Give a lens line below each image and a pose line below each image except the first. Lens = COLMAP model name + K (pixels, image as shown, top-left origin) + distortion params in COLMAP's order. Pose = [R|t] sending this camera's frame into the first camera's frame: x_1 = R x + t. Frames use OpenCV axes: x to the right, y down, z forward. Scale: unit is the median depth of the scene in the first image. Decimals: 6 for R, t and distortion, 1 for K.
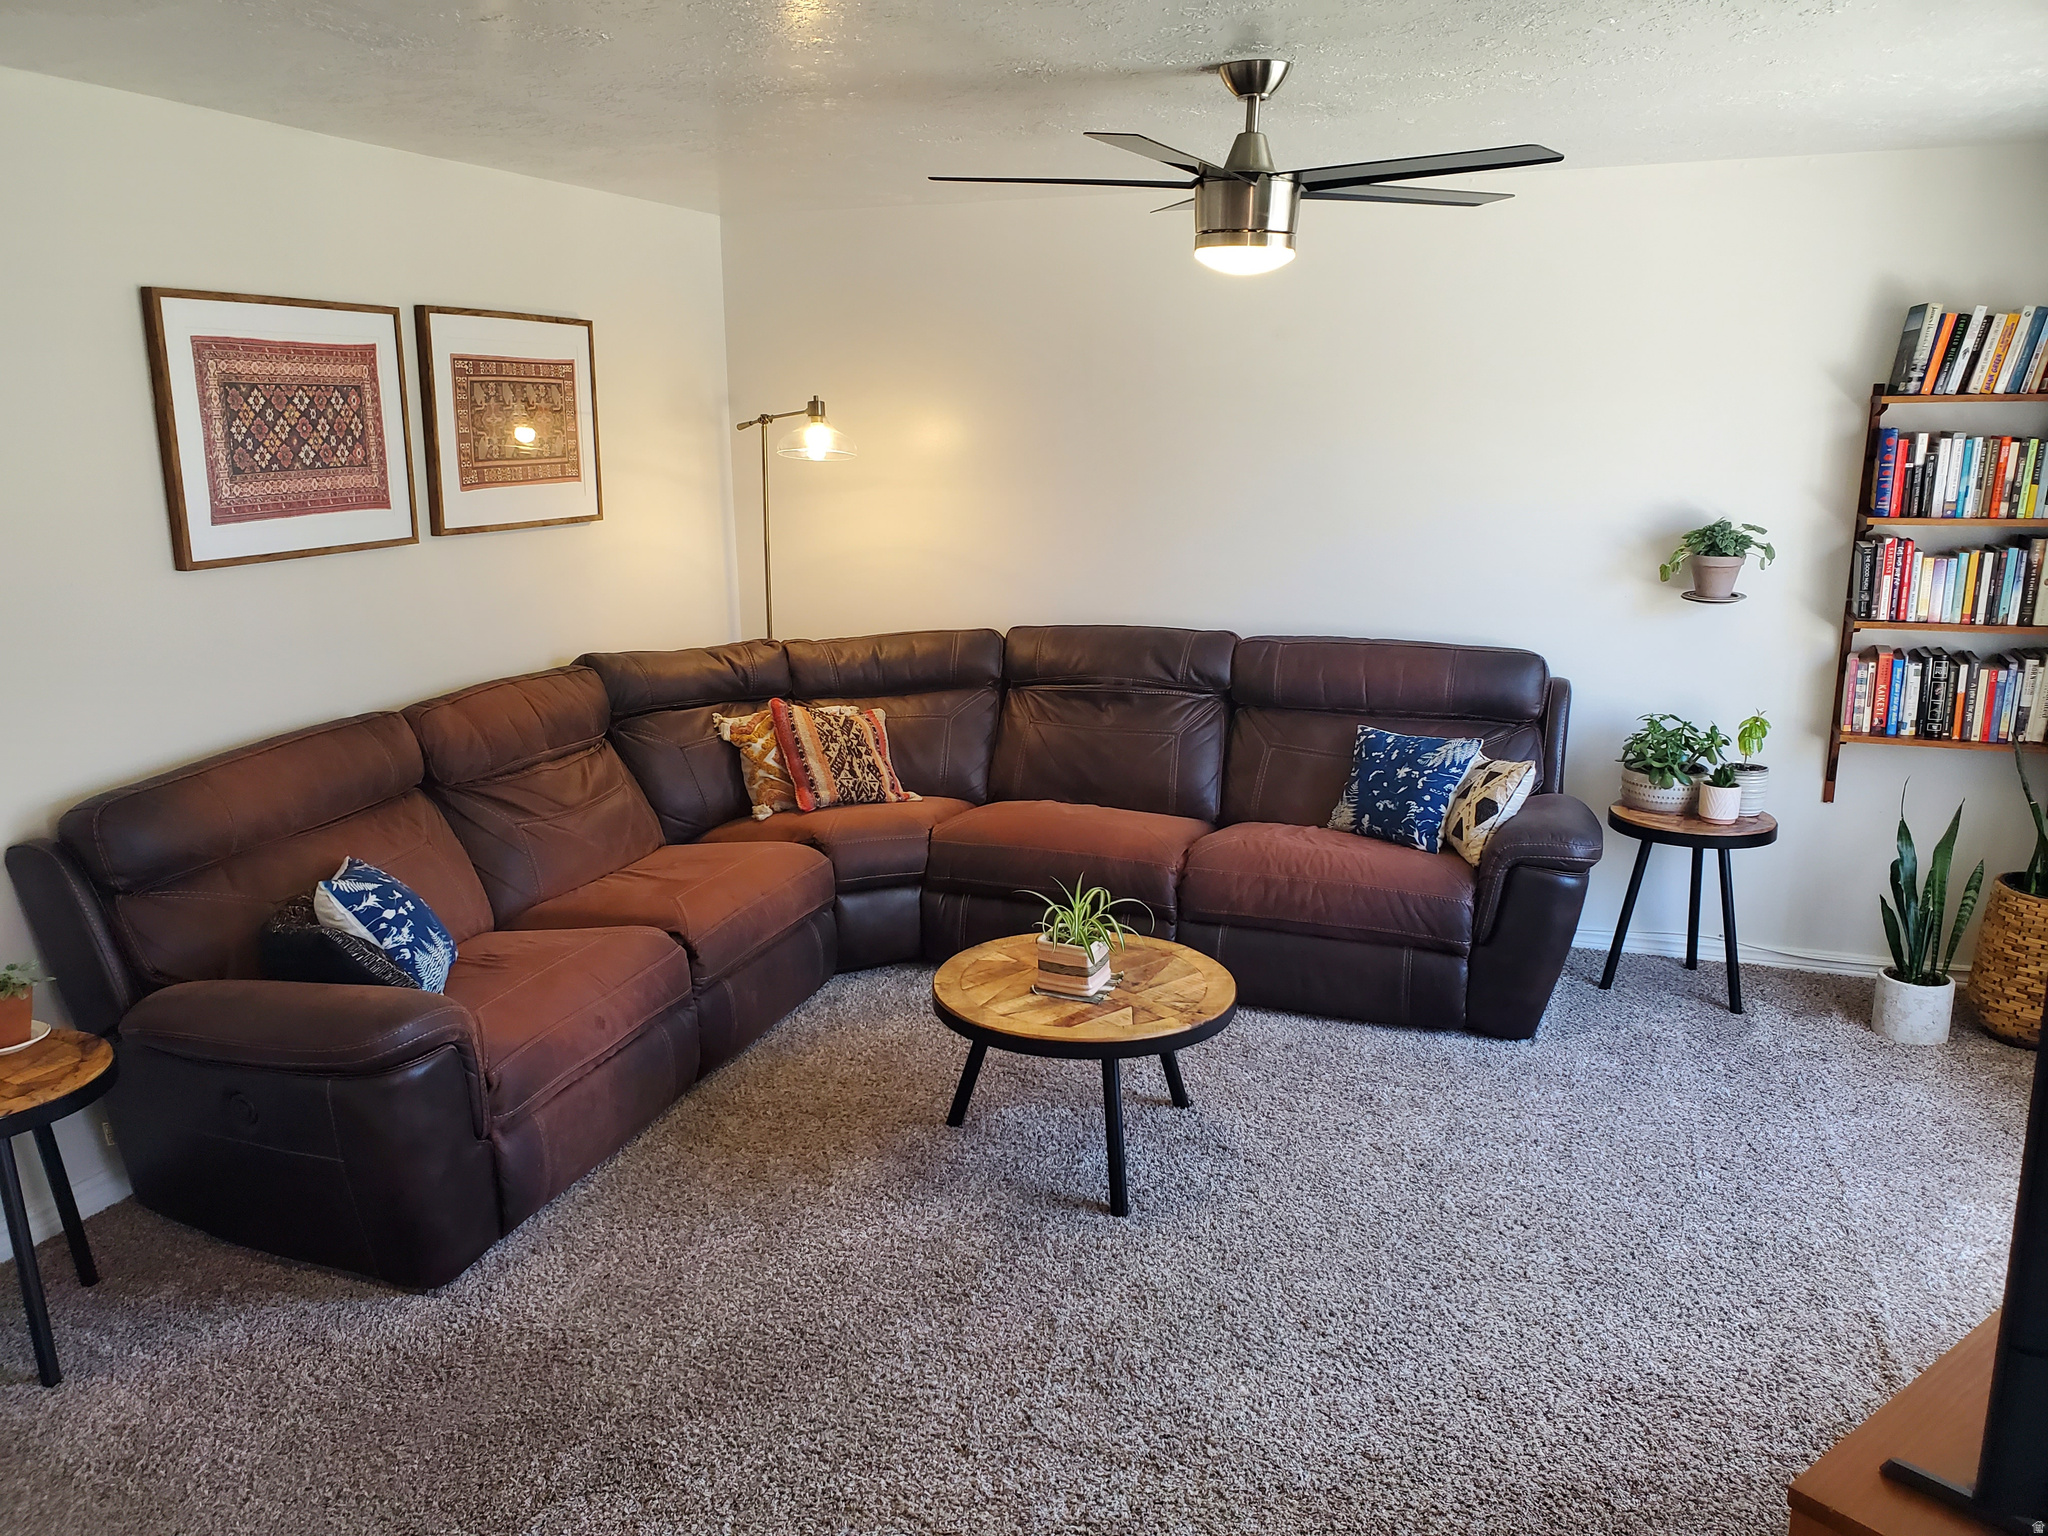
lens RADIAL K [[1584.6, 0, 1015.5], [0, 1584.6, 763.5], [0, 0, 1]] dist [0.040812, -0.050350]
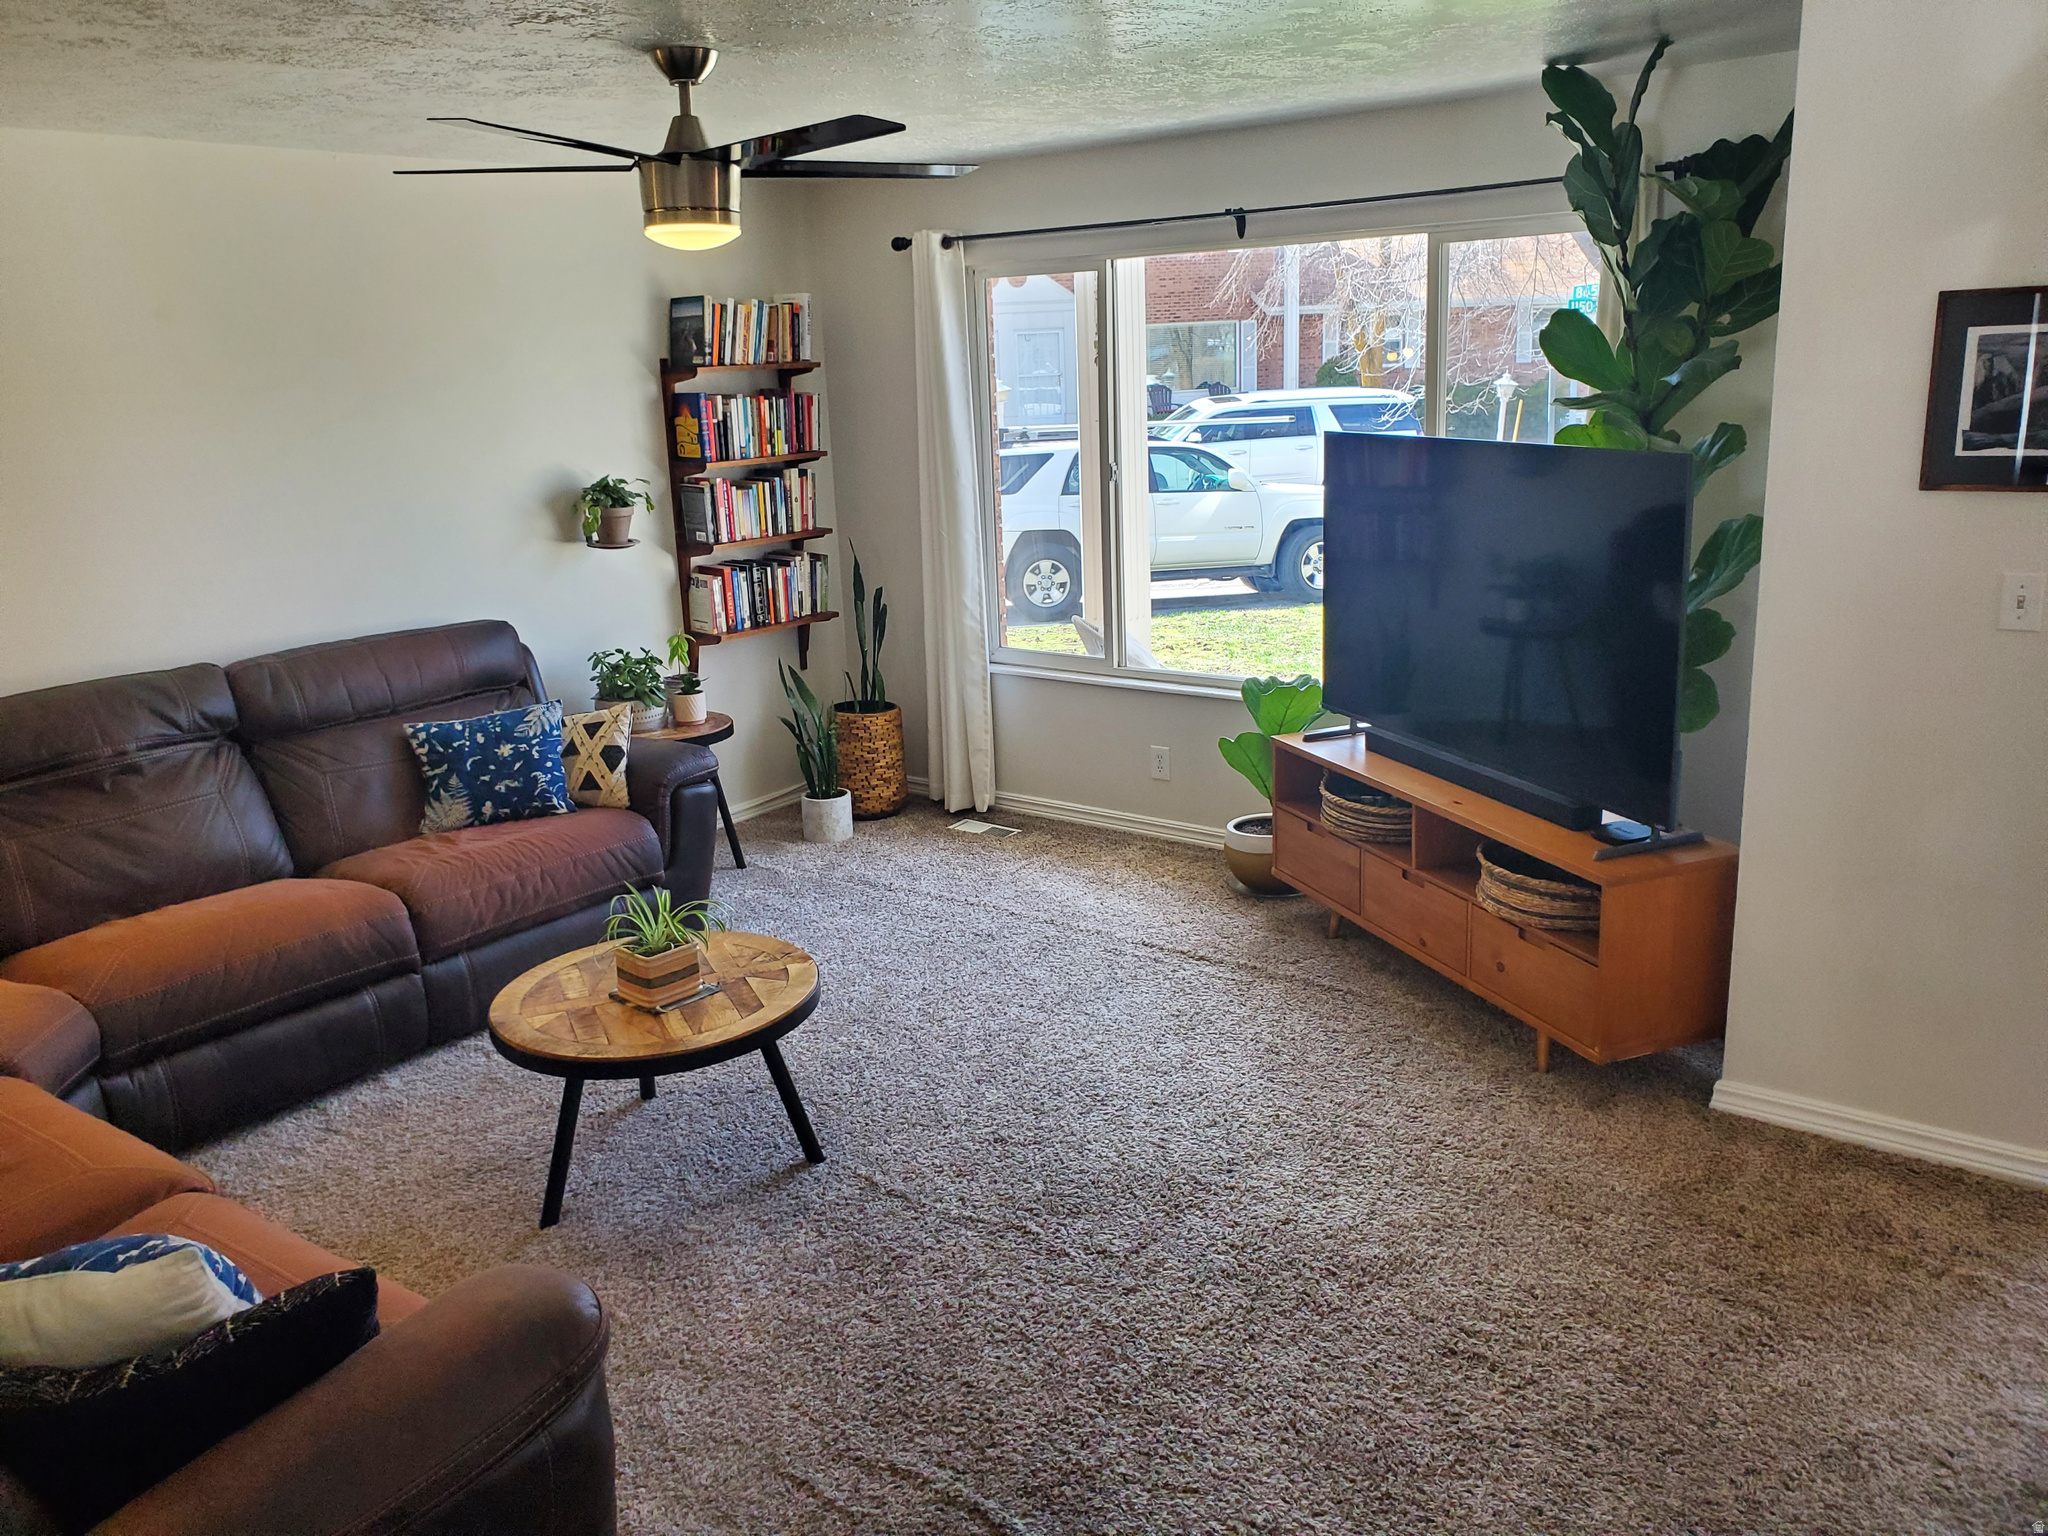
lens RADIAL K [[1584.6, 0, 1031.7], [0, 1584.6, 780.3], [0, 0, 1]] dist [0.040812, -0.050350]
pose [[0.286147, -0.257489, 0.922941, -0.624305], [0.237489, 0.952221, 0.192027, -0.095007], [-0.928288, 0.164241, 0.333626, 0.376116]]
